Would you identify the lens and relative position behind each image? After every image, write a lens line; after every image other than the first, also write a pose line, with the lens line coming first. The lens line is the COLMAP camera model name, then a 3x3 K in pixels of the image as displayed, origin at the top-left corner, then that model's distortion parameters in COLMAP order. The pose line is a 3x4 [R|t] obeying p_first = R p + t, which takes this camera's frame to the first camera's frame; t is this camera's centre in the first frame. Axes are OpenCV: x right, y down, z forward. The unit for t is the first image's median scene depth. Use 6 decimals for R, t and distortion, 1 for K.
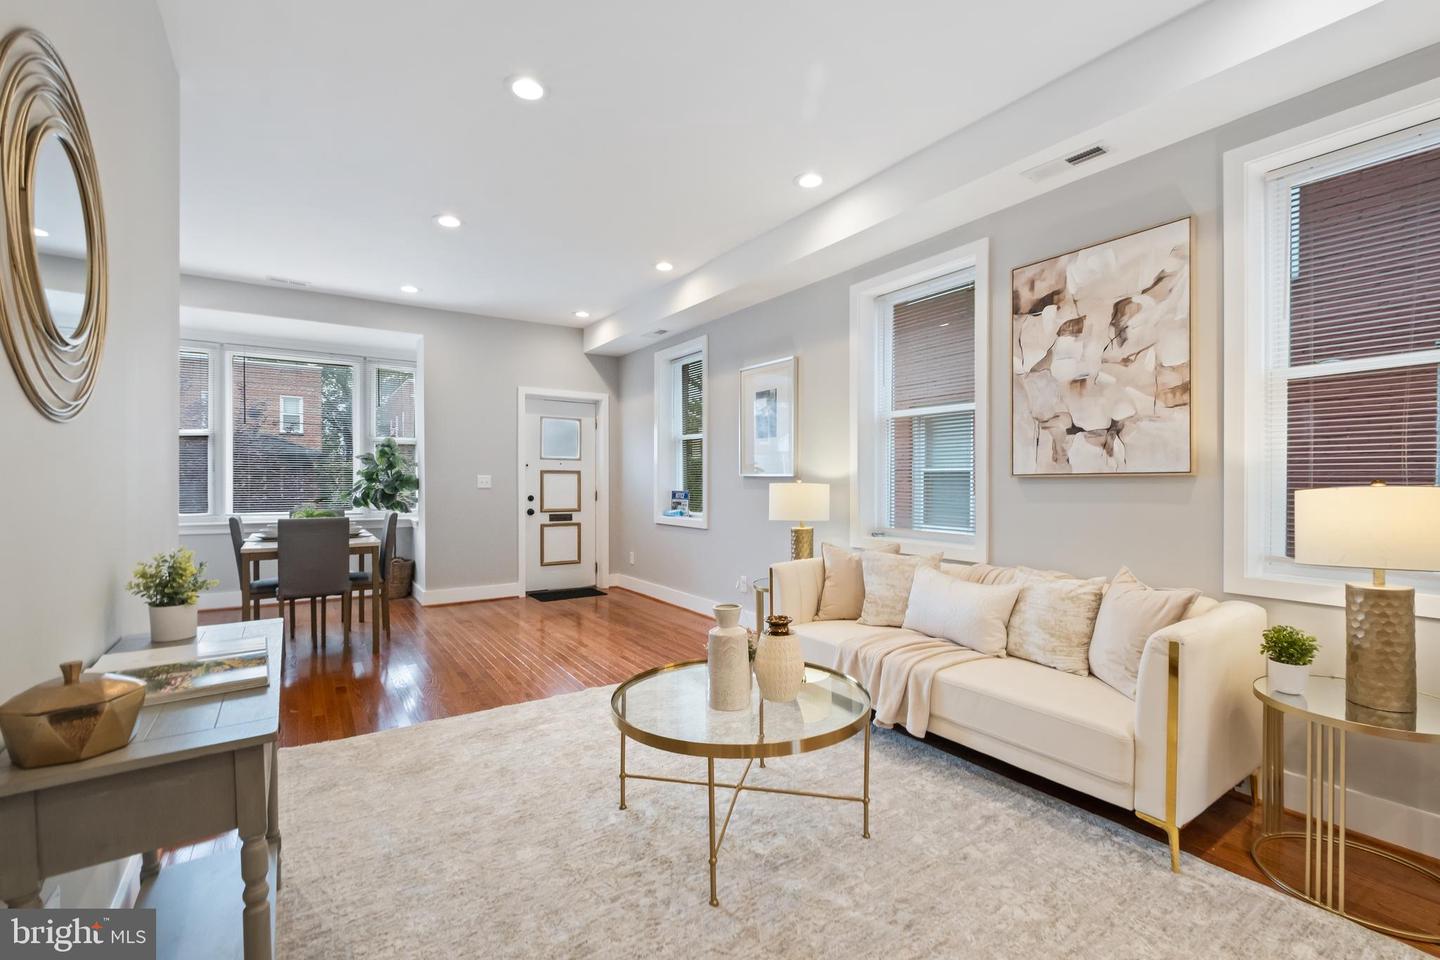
lens RADIAL K [[633.3, 0, 728.9], [0, 633.3, 485.8], [0, 0, 1]] dist [0.000529, -0.003539]
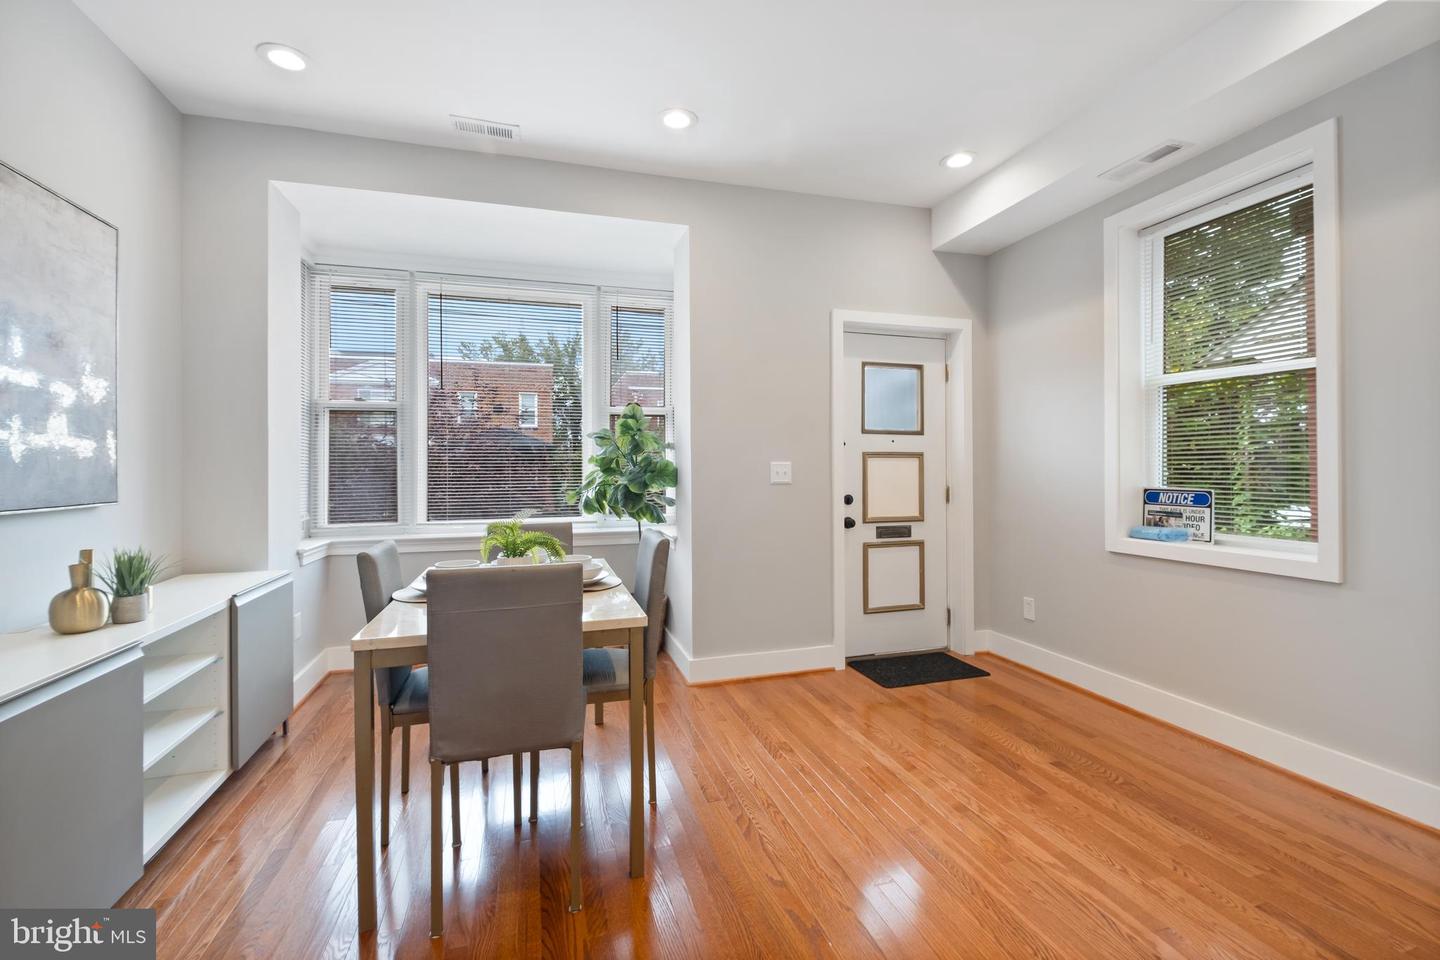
lens RADIAL K [[633.3, 0, 727.0], [0, 633.3, 462.8], [0, 0, 1]] dist [0.000529, -0.003539]
pose [[0.953418, -0.011546, -0.301433, -0.247862], [0.005611, 0.999773, -0.020545, -0.003558], [0.301601, 0.017896, 0.953266, 0.408807]]
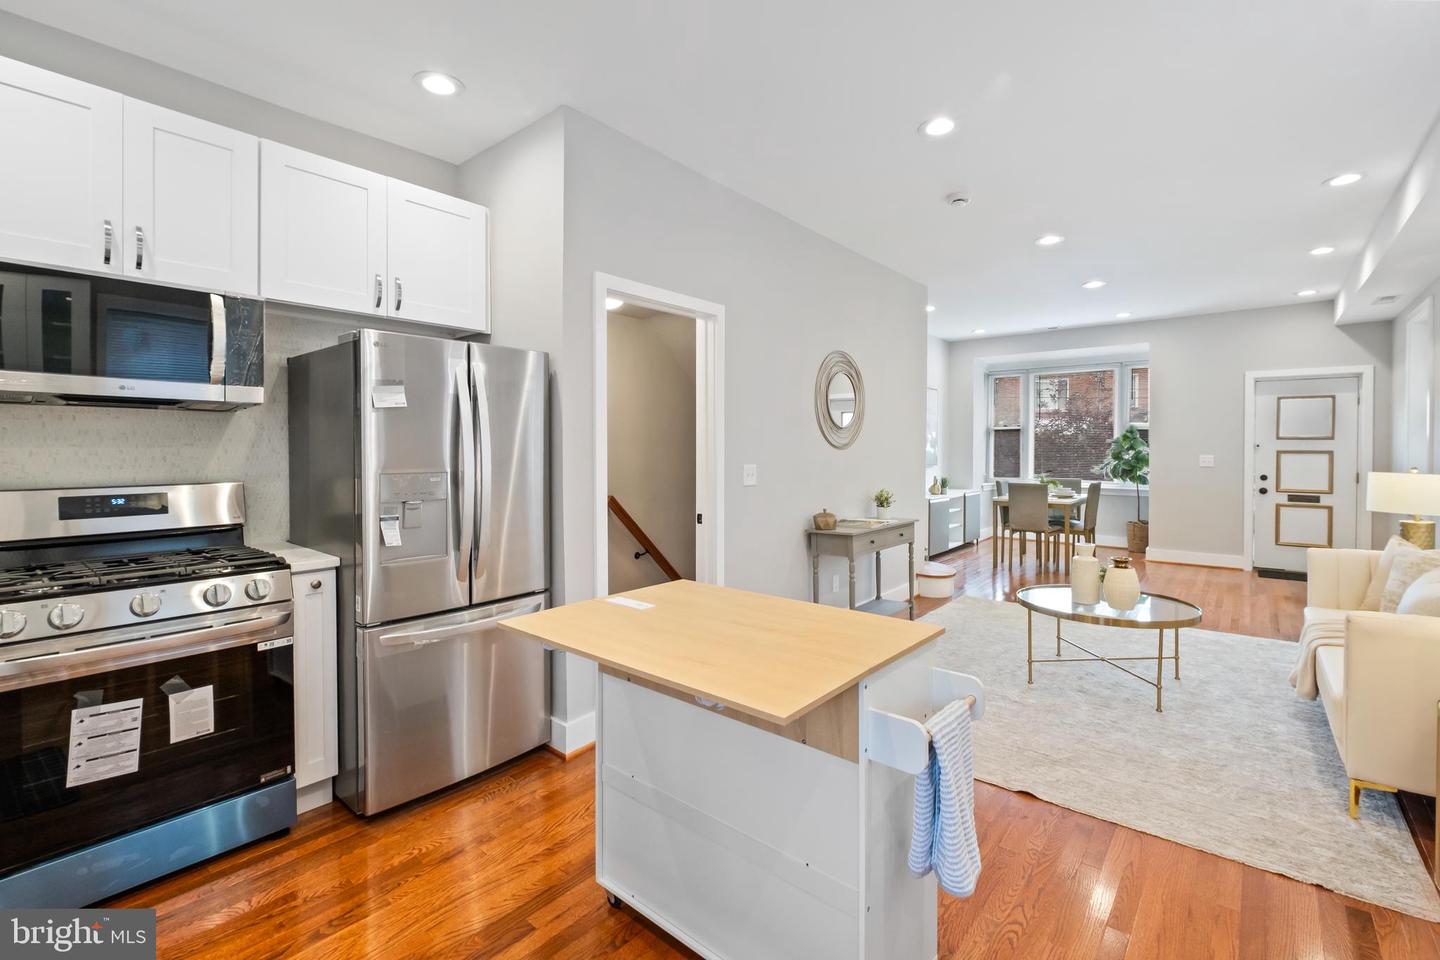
lens RADIAL K [[633.3, 0, 725.2], [0, 633.3, 460.9], [0, 0, 1]] dist [0.000529, -0.003539]
pose [[0.272189, 0.018950, -0.962057, 0.450603], [-0.009731, 0.999809, 0.016941, -0.017062], [0.962195, 0.004751, 0.272322, -0.129295]]
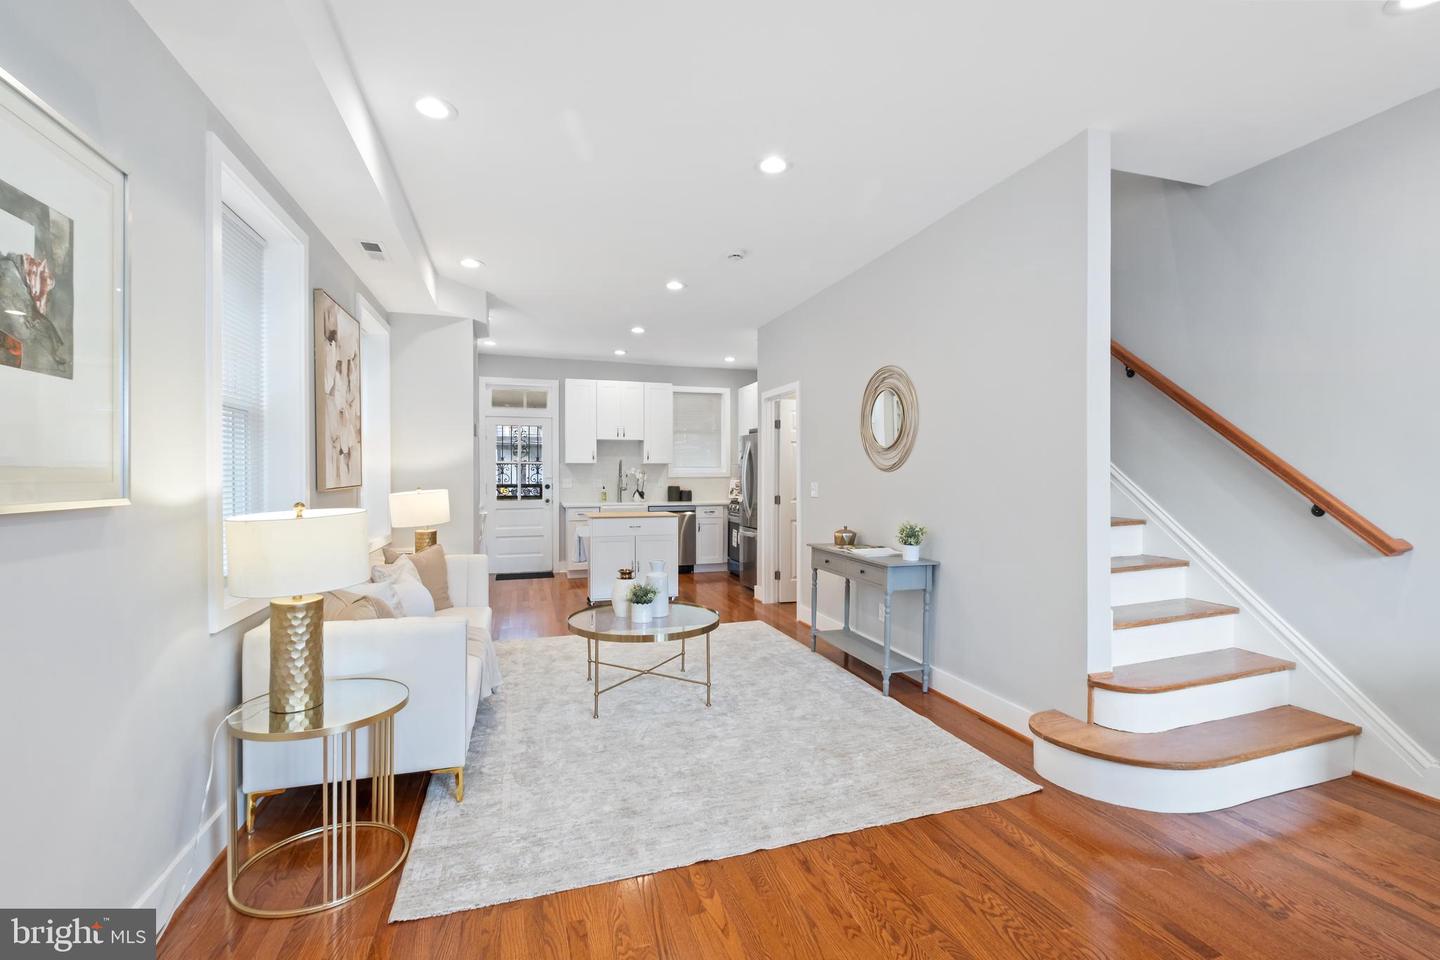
lens RADIAL K [[633.3, 0, 719.8], [0, 633.3, 477.0], [0, 0, 1]] dist [0.000529, -0.003539]
pose [[-0.958414, -0.004020, 0.285354, -0.226593], [0.000244, 0.999889, 0.014904, -0.023096], [-0.285382, 0.014354, -0.958306, 0.886509]]
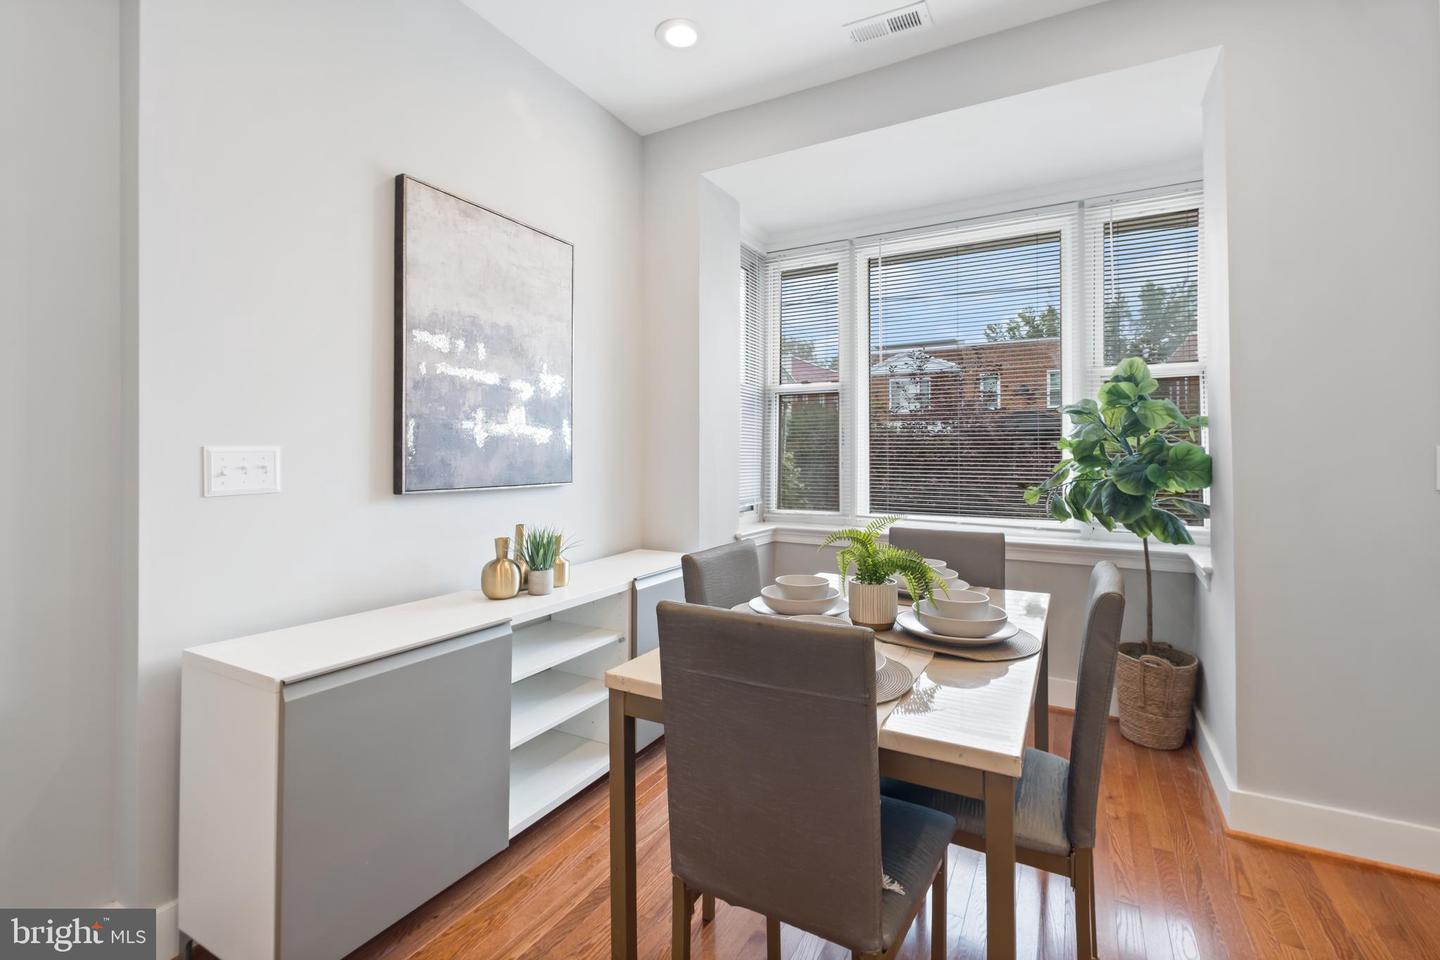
lens RADIAL K [[633.3, 0, 727.1], [0, 633.3, 441.8], [0, 0, 1]] dist [0.000529, -0.003539]
pose [[0.447779, -0.020326, -0.893913, -0.272329], [-0.010665, 0.999549, -0.028070, -0.006483], [0.894081, 0.022103, 0.447360, 0.552710]]
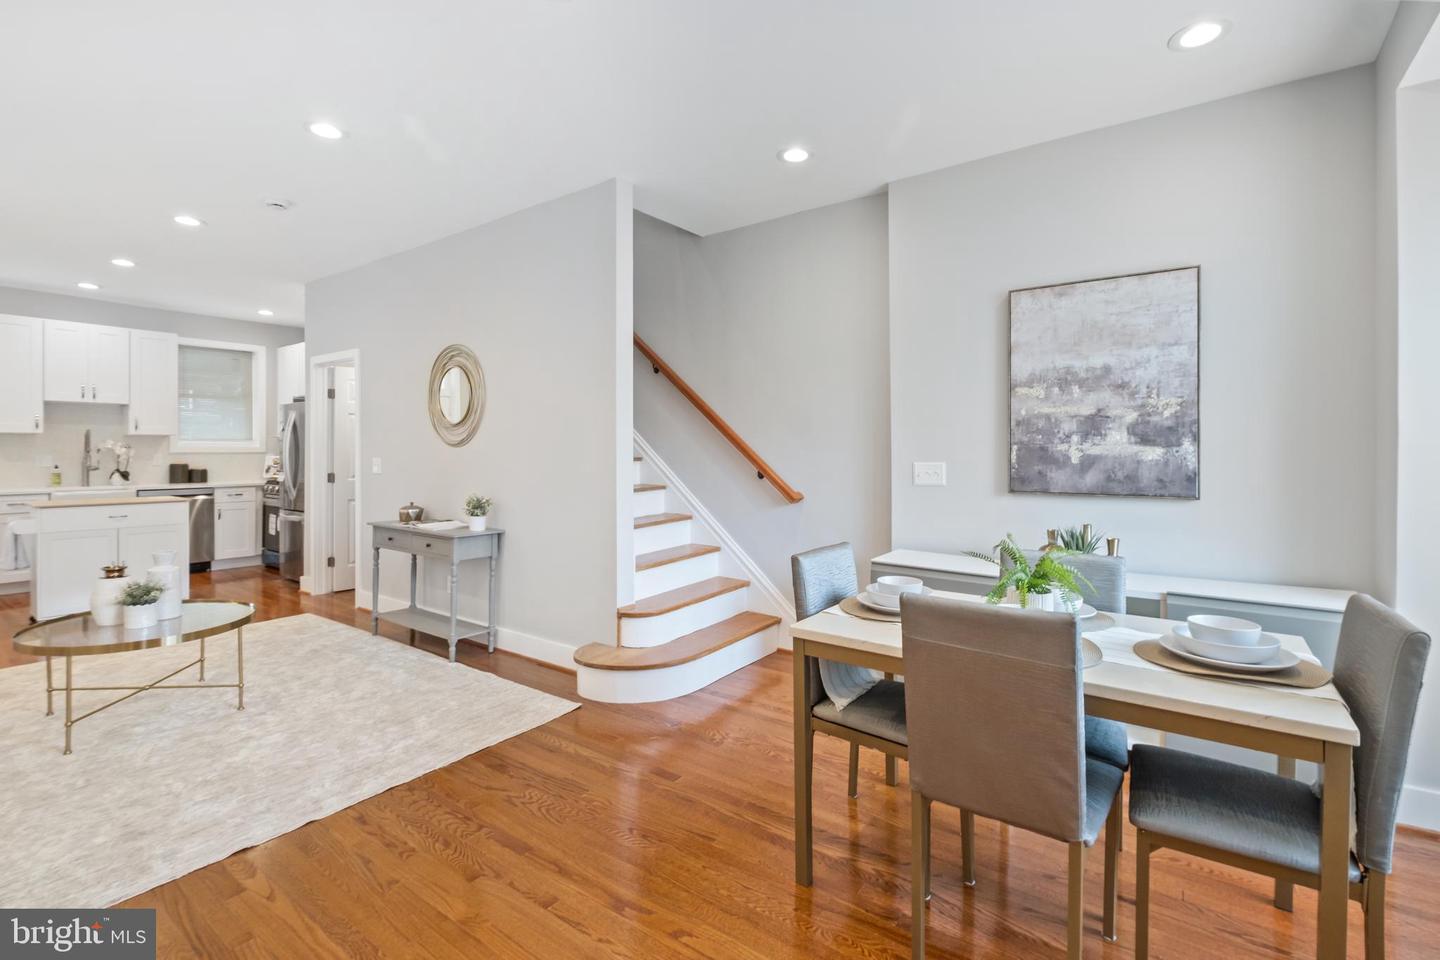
lens RADIAL K [[633.3, 0, 716.9], [0, 633.3, 450.8], [0, 0, 1]] dist [0.000529, -0.003539]
pose [[-0.940137, -0.004123, -0.340772, -0.237781], [-0.008200, 0.999911, 0.010526, -0.024170], [0.340699, 0.012690, -0.940087, 0.938618]]
